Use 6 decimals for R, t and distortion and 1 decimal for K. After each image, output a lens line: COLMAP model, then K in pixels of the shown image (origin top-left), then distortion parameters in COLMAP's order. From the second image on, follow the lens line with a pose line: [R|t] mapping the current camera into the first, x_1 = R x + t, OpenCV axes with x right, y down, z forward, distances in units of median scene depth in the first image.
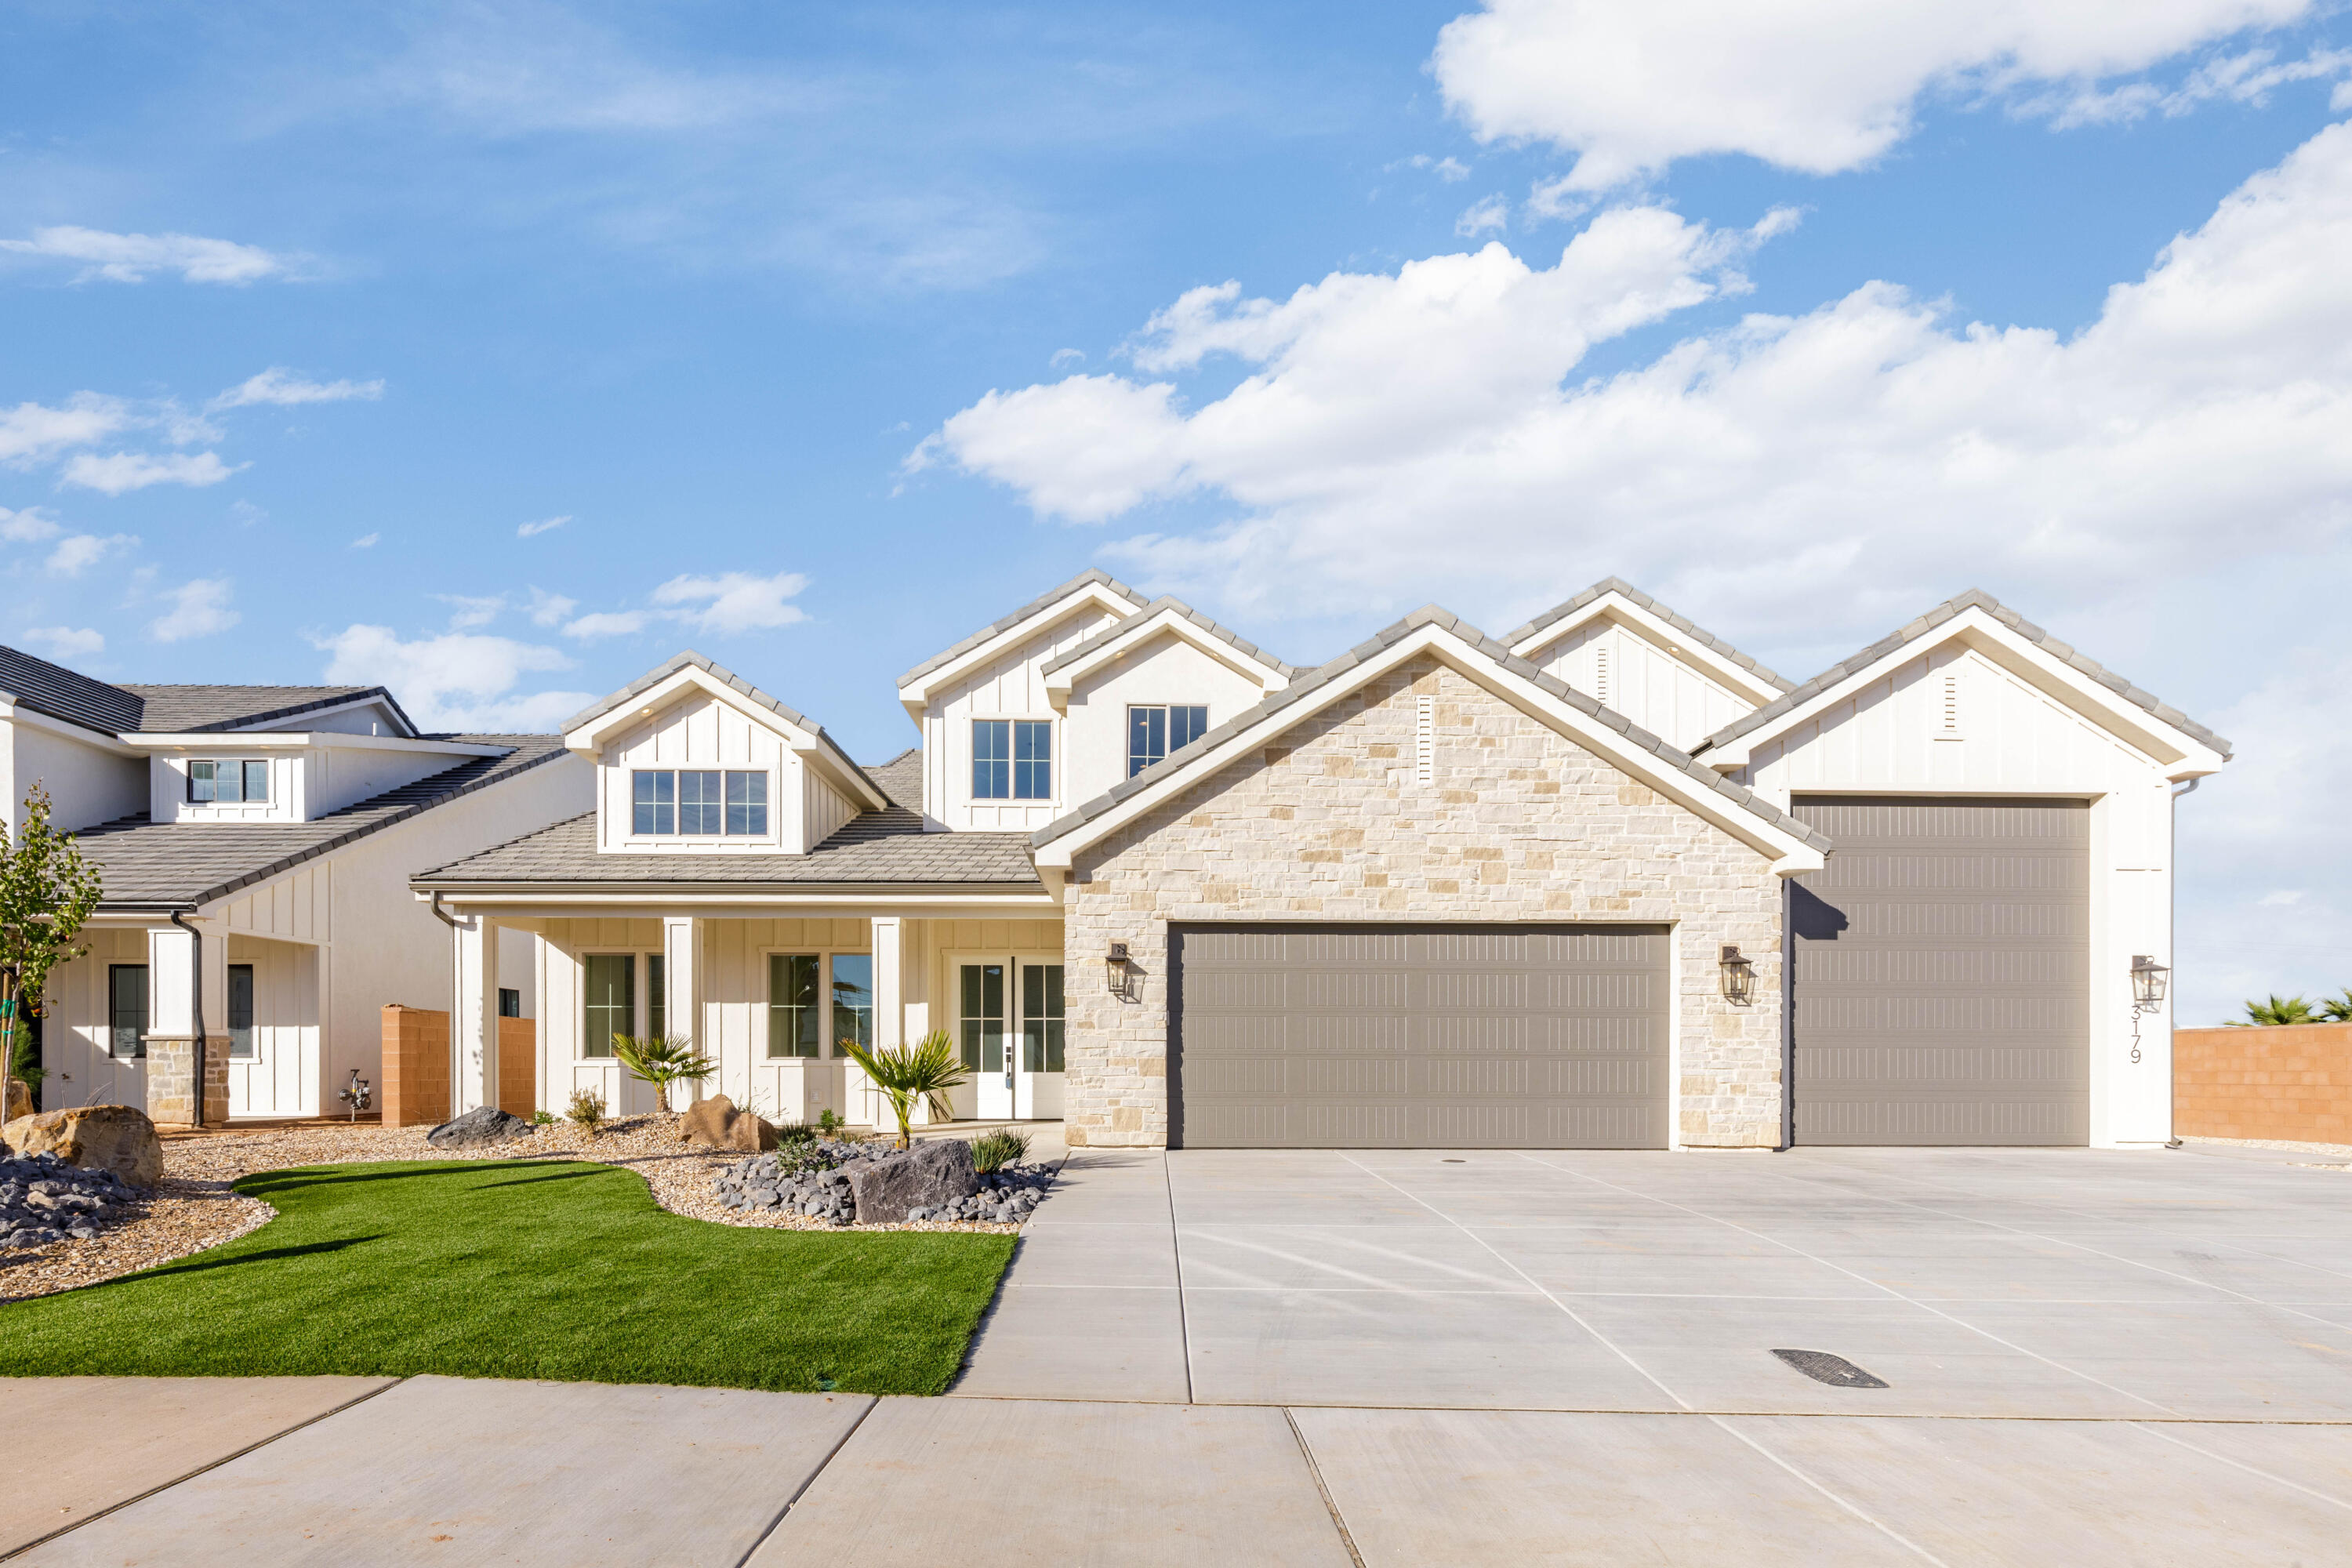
lens RADIAL K [[1063.0, 0, 1176.0], [0, 1063.0, 784.0], [0, 0, 1]] dist [0.005444, 0.000829]
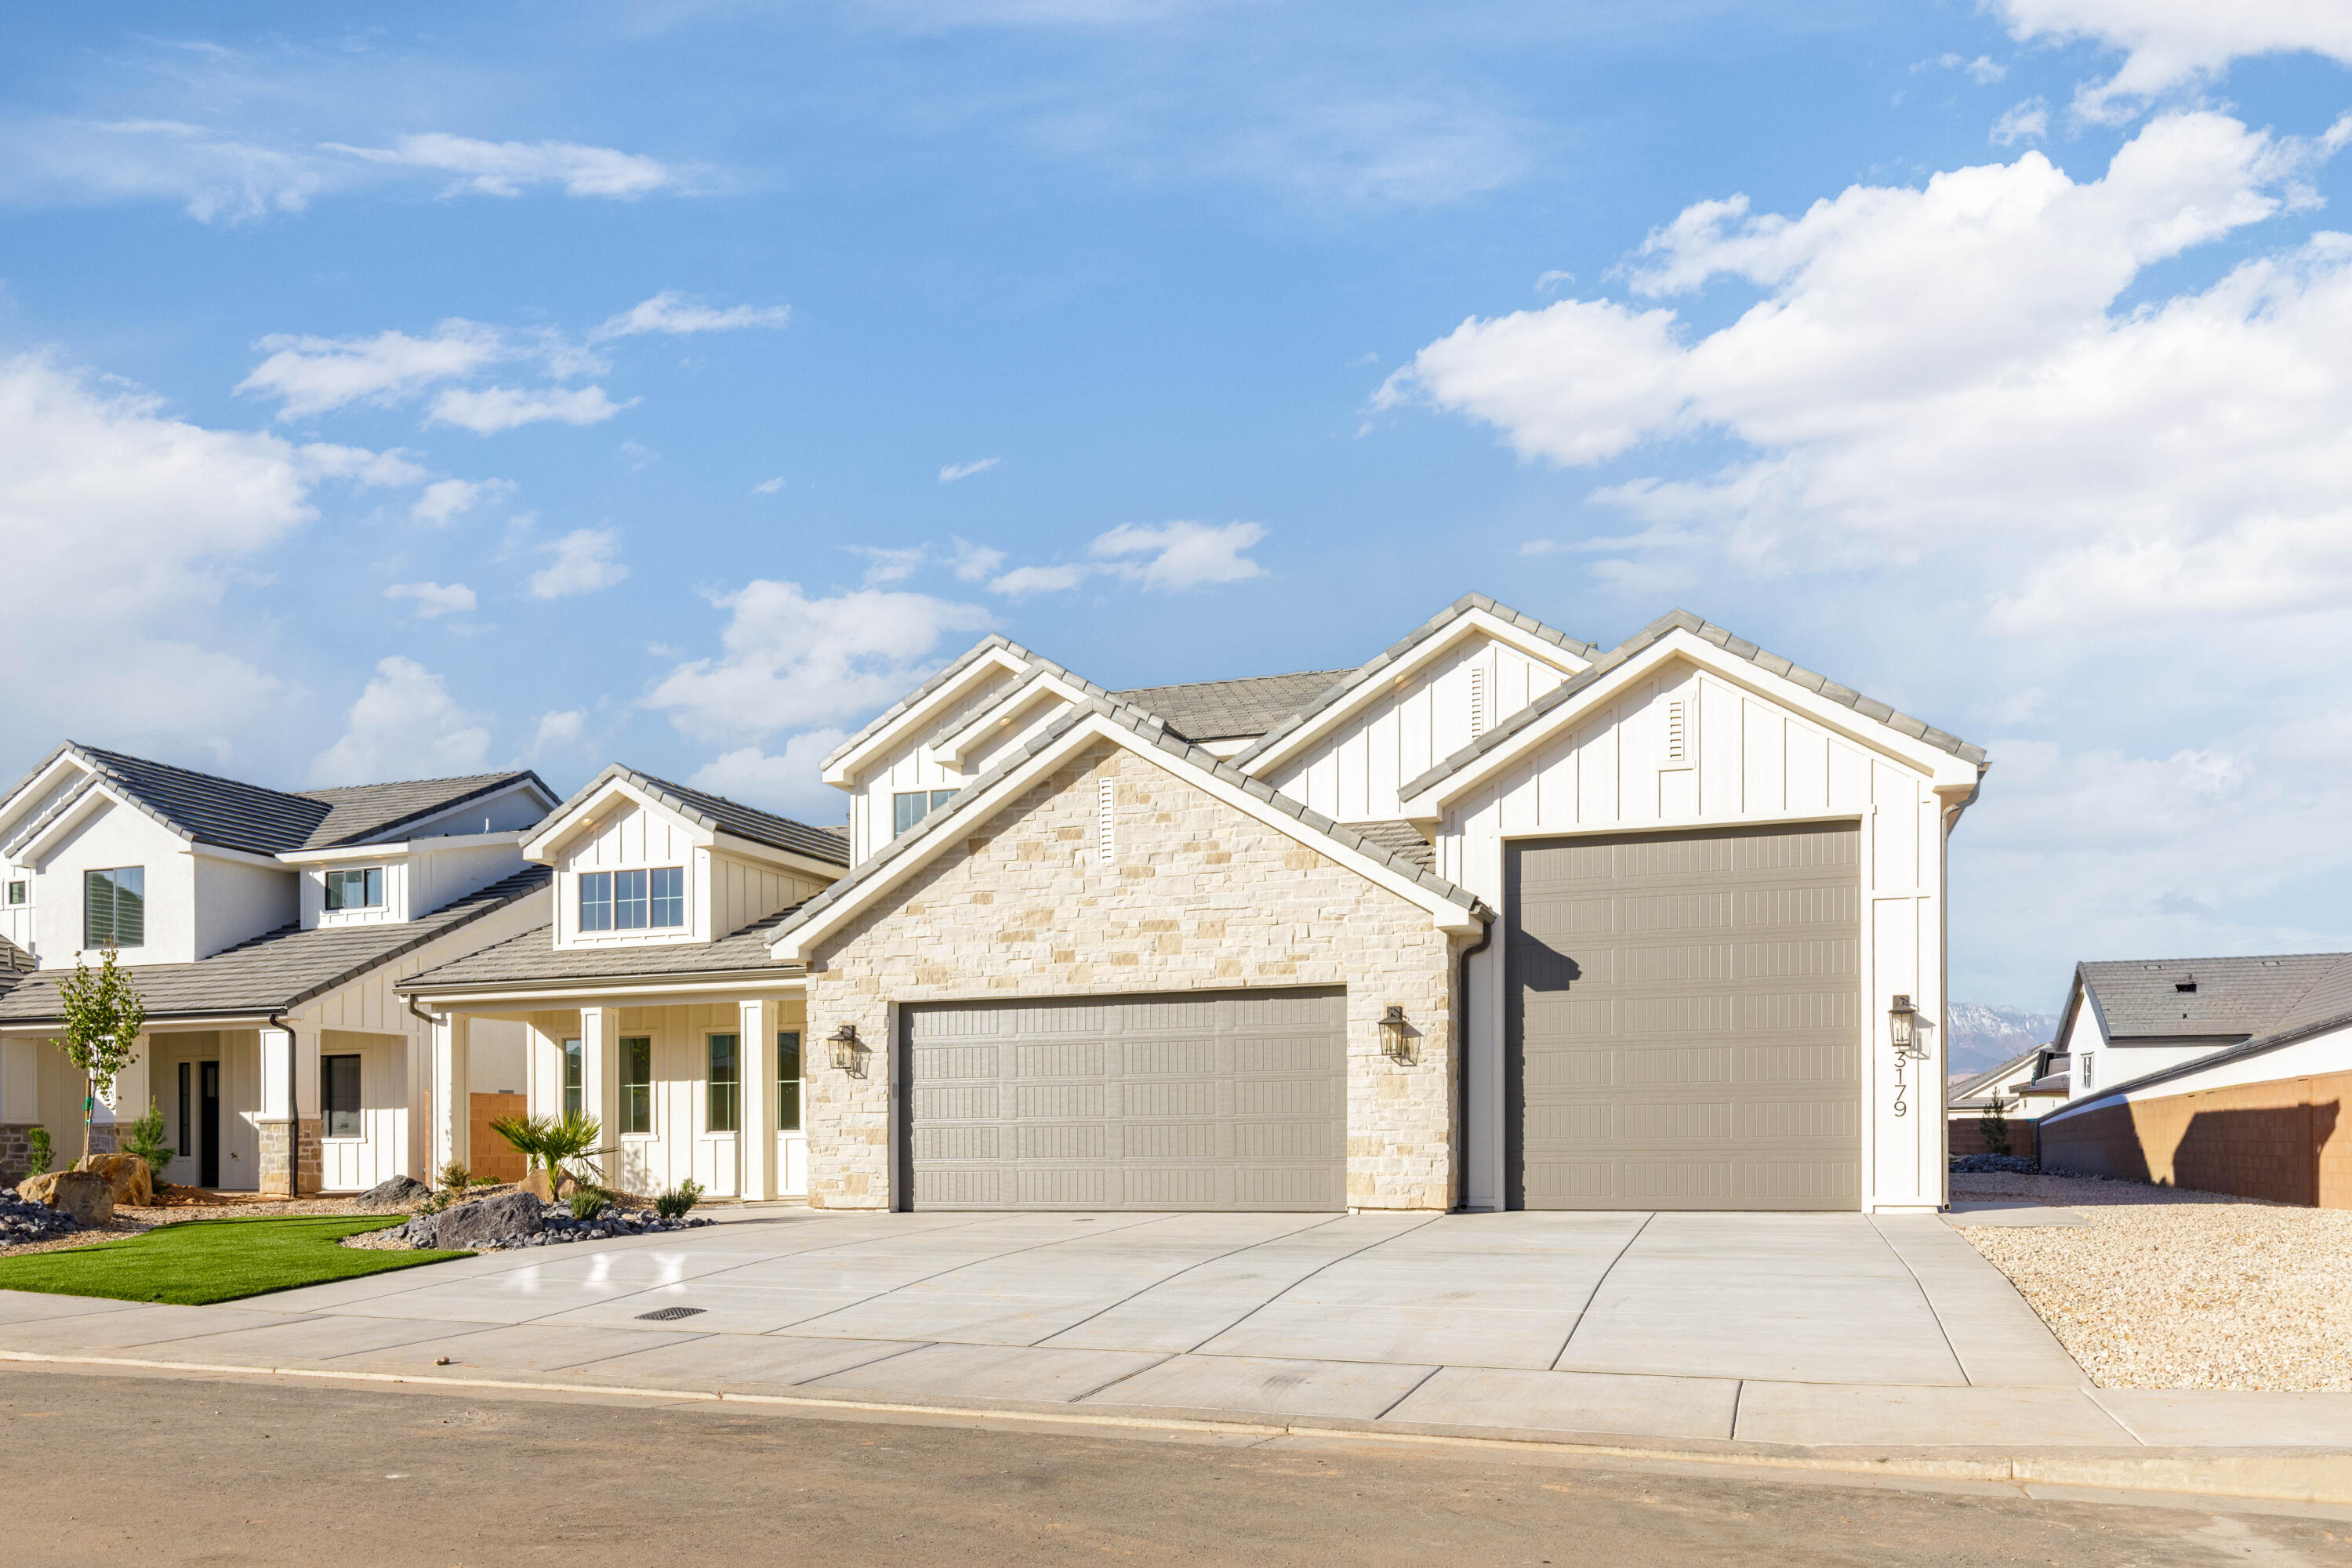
lens RADIAL K [[1347.3, 0, 1177.6], [0, 1347.3, 691.1], [0, 0, 1]] dist [0.000957, -0.000085]
pose [[0.959316, -0.100532, -0.263831, 0.667593], [0.084437, 0.993847, -0.071680, -0.067091], [0.269414, 0.046486, 0.961902, -0.283156]]
